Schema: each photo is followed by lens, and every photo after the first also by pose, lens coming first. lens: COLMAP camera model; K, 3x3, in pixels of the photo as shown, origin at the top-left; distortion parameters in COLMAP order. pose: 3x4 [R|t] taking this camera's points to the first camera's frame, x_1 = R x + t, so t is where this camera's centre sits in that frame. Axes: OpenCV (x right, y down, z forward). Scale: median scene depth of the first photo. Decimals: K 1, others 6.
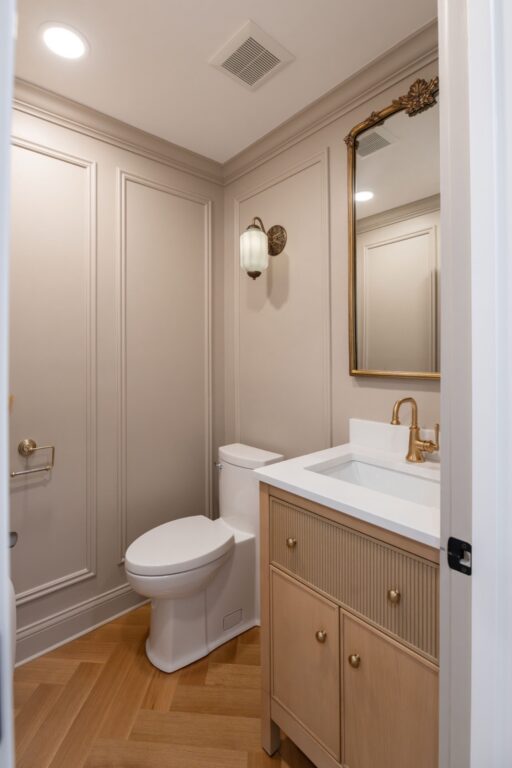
lens RADIAL K [[358.4, 0, 256.0], [0, 358.4, 384.0], [0, 0, 1]] dist [0.001322, 0.000046]
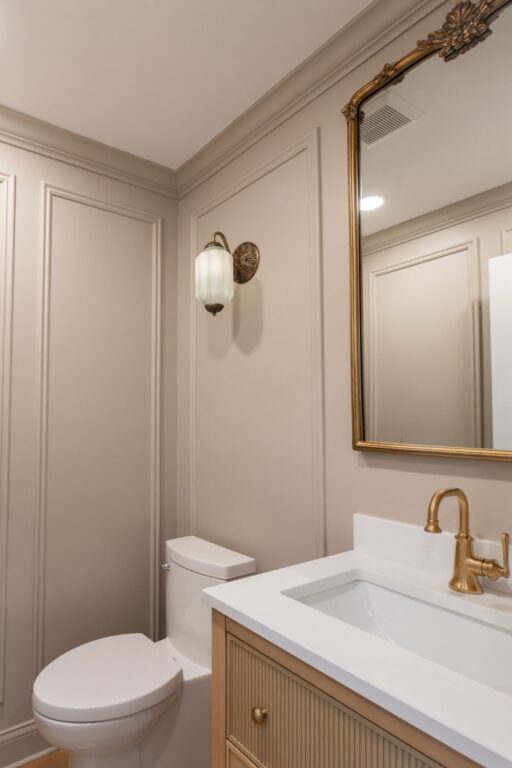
lens RADIAL K [[308.8, 0, 207.6], [0, 308.8, 422.3], [0, 0, 1]] dist [-0.002401, -0.000652]
pose [[0.988344, 0.013680, -0.151623, 0.080412], [-0.026227, 0.996364, -0.081063, -0.021486], [0.149963, 0.084095, 0.985109, 0.393676]]
